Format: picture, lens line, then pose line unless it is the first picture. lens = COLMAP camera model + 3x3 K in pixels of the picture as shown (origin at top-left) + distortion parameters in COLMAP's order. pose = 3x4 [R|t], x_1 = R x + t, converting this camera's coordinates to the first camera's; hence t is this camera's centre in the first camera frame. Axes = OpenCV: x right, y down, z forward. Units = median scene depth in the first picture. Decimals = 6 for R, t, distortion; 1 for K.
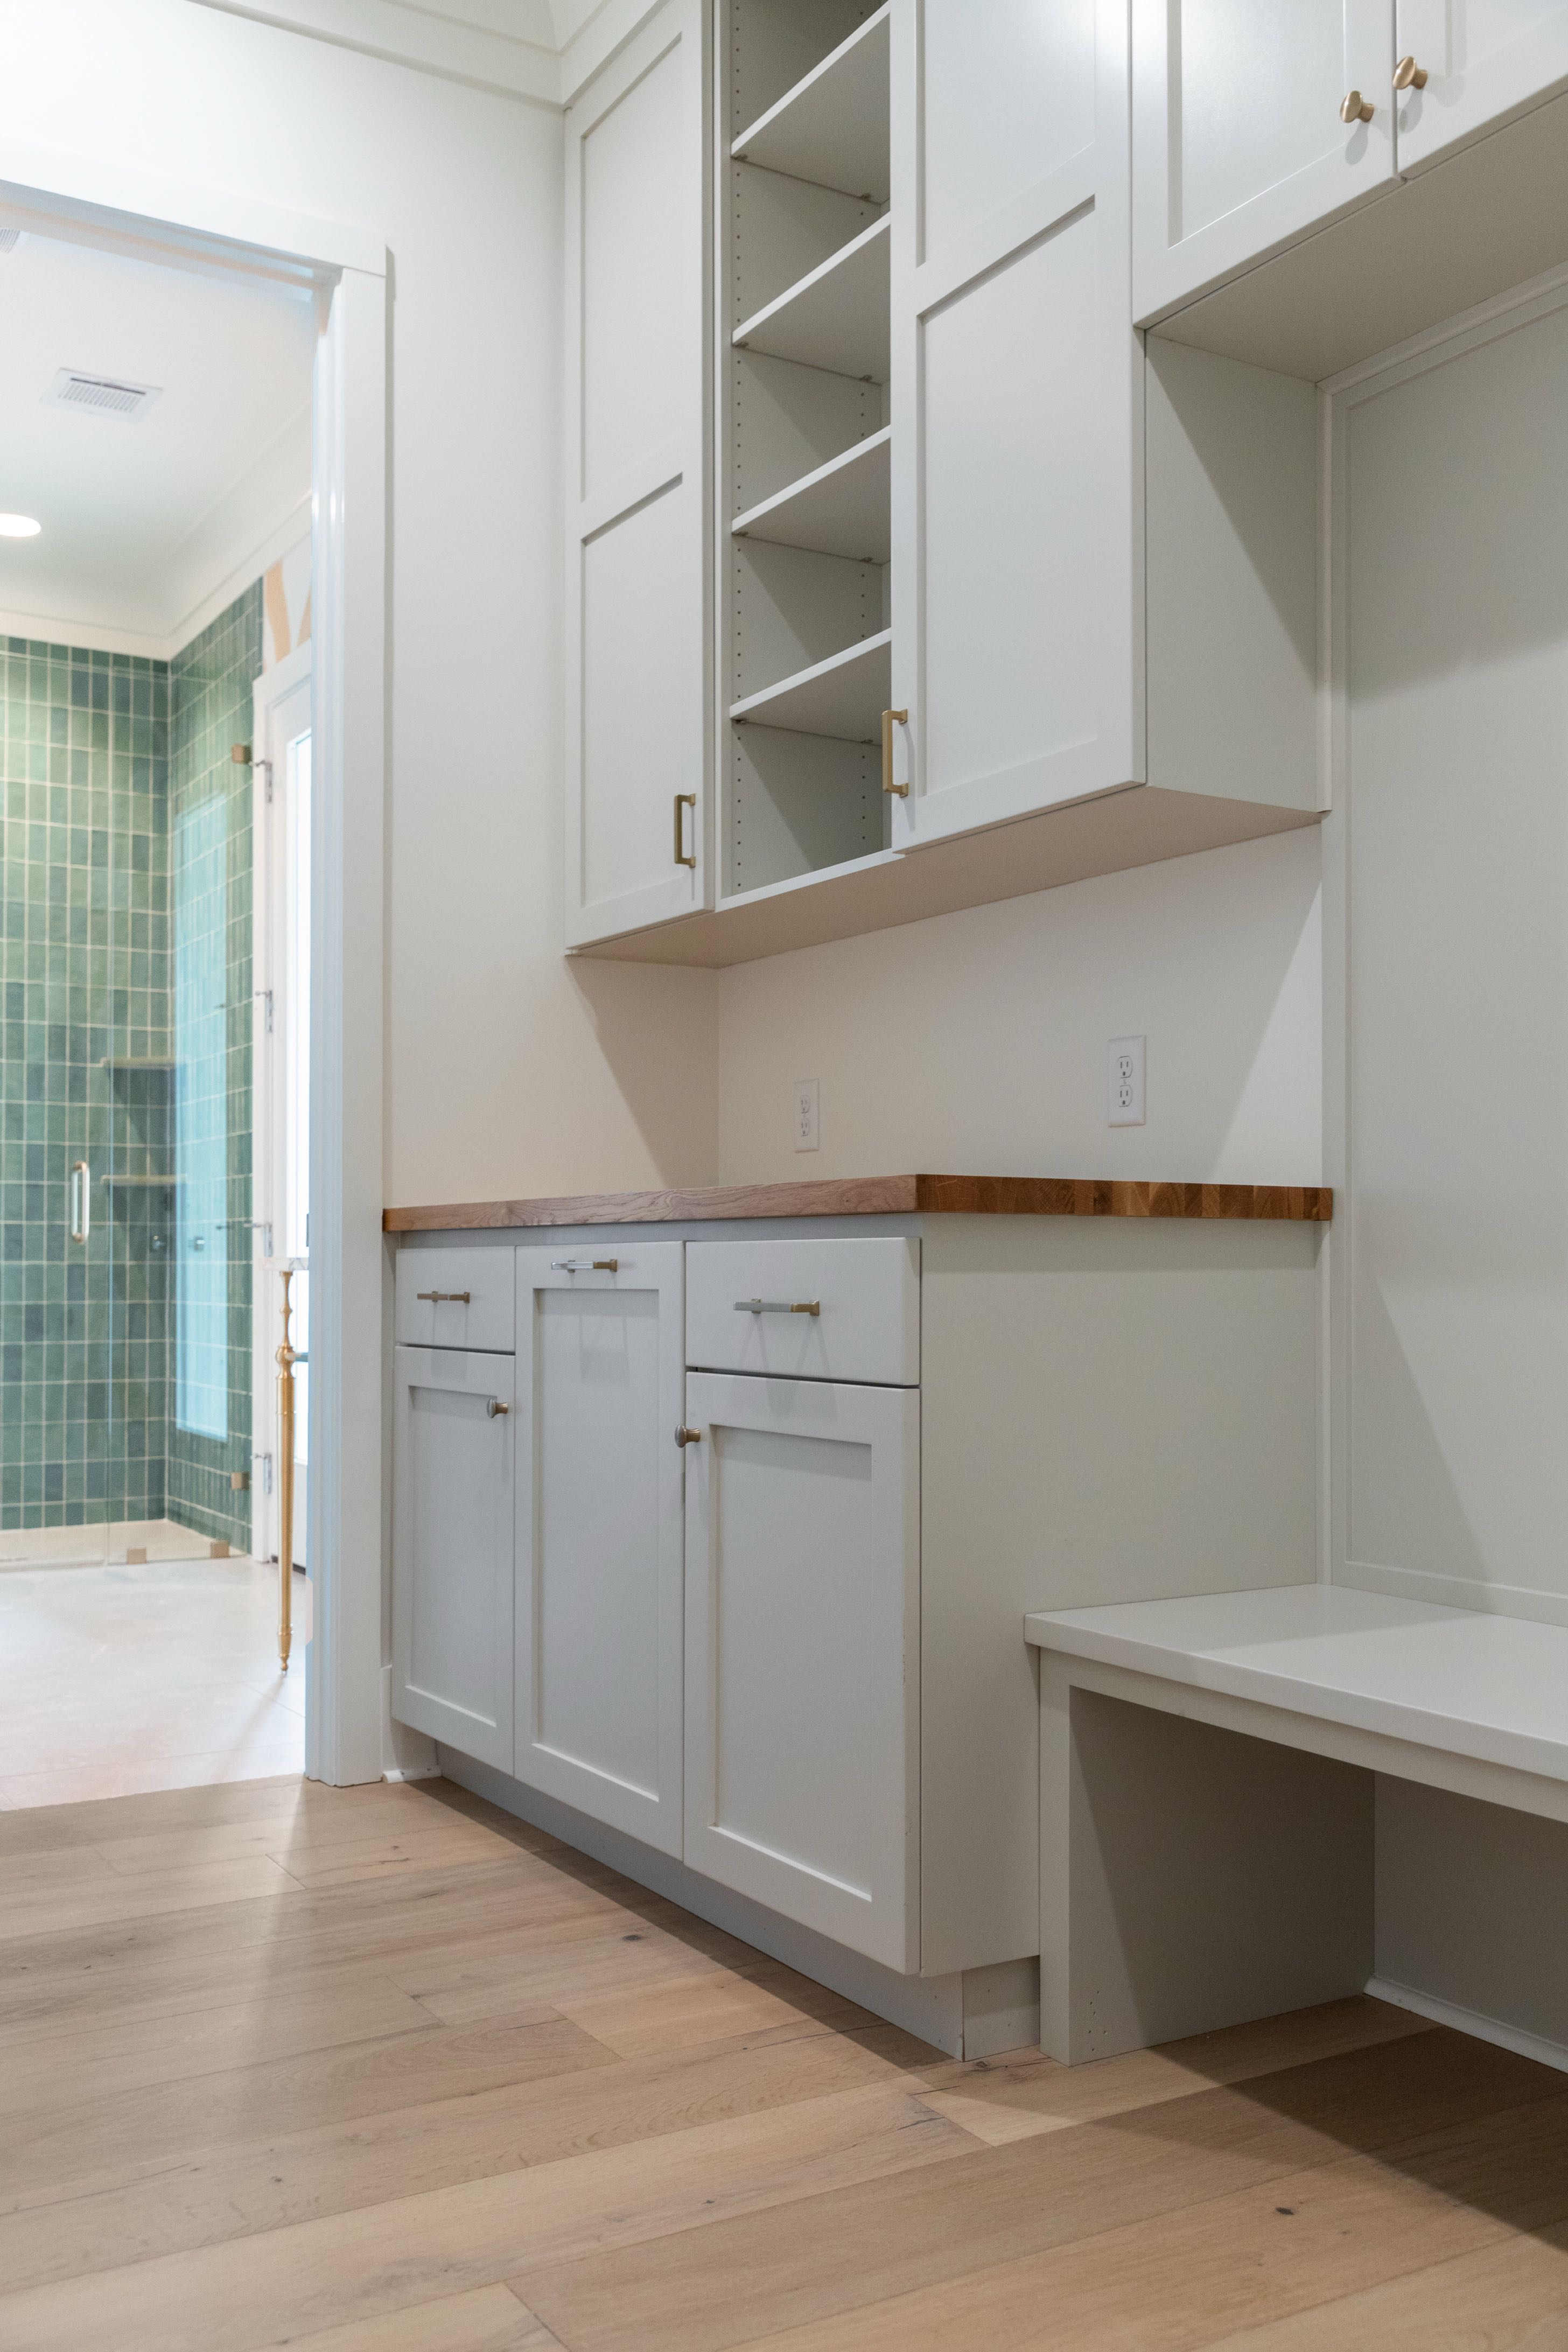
lens RADIAL K [[2015.6, 0, 780.9], [0, 2015.6, 1183.6], [0, 0, 1]] dist [0.001949, -0.014949]
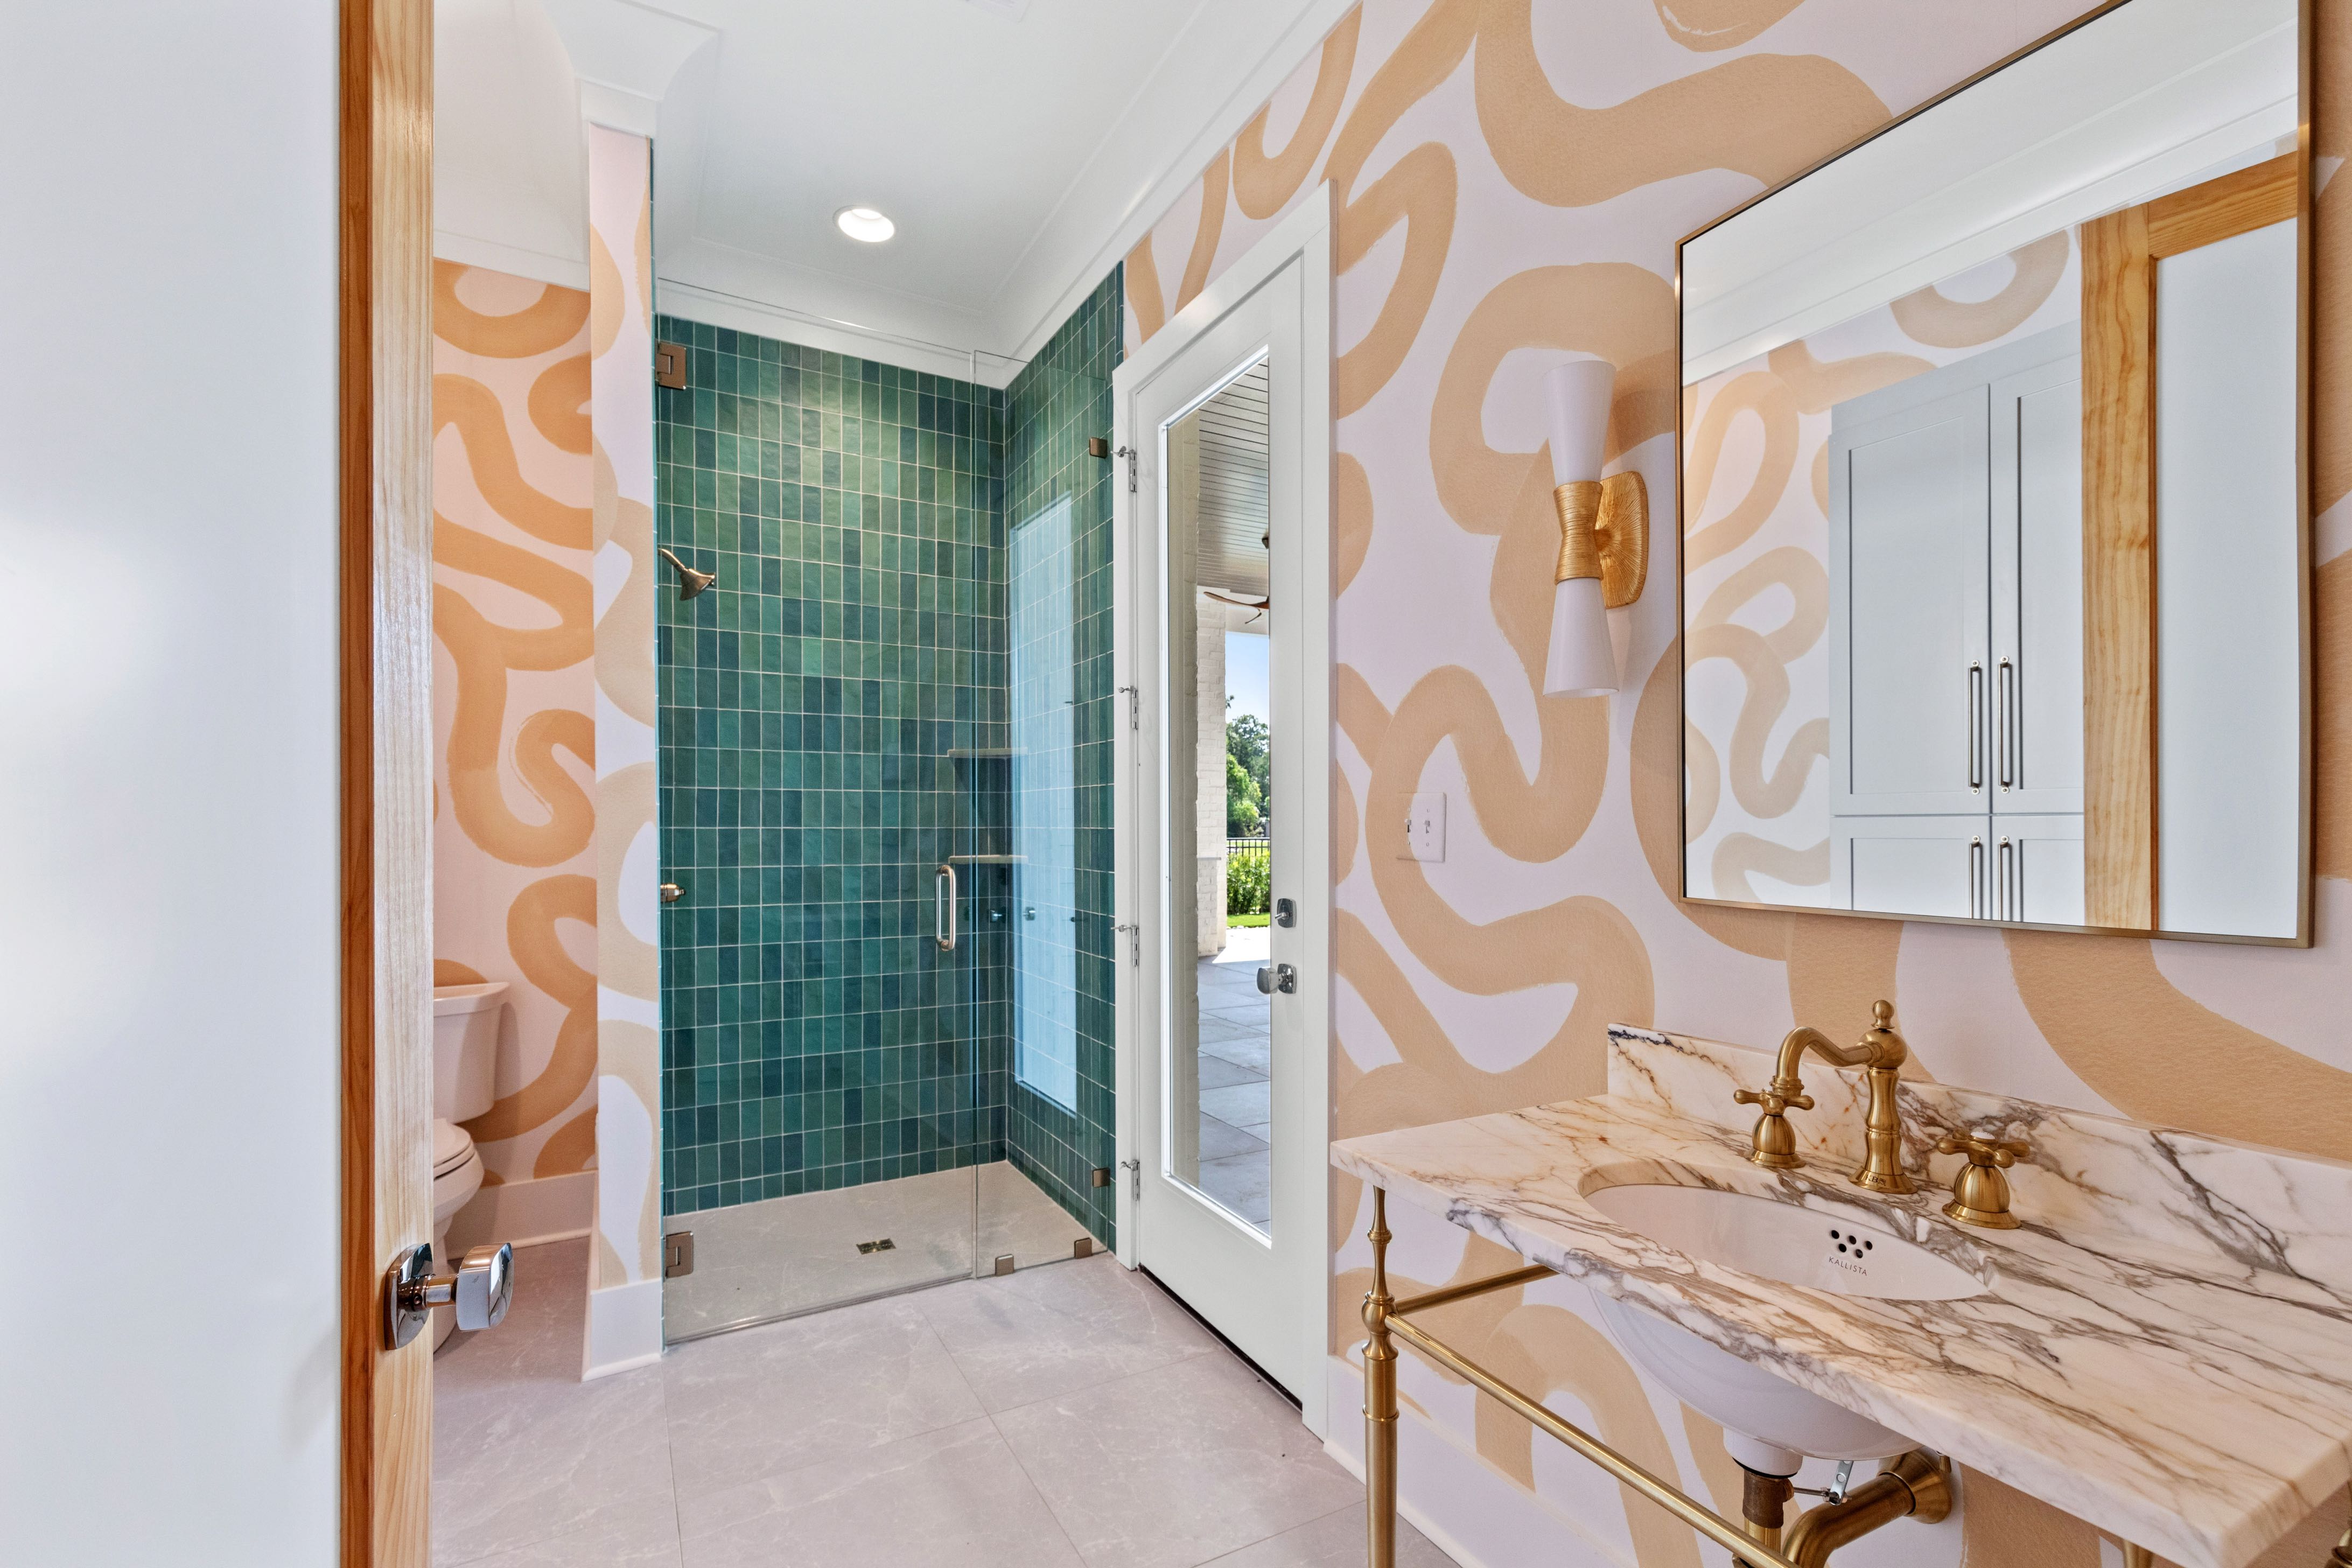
lens RADIAL K [[1071.0, 0, 1211.2], [0, 1071.0, 827.5], [0, 0, 1]] dist [-0.006067, -0.000011]
pose [[0.999306, 0.001940, -0.037199, -0.173529], [-0.000826, 0.999551, 0.029936, -0.037915], [0.037241, -0.029885, 0.998859, 0.424586]]
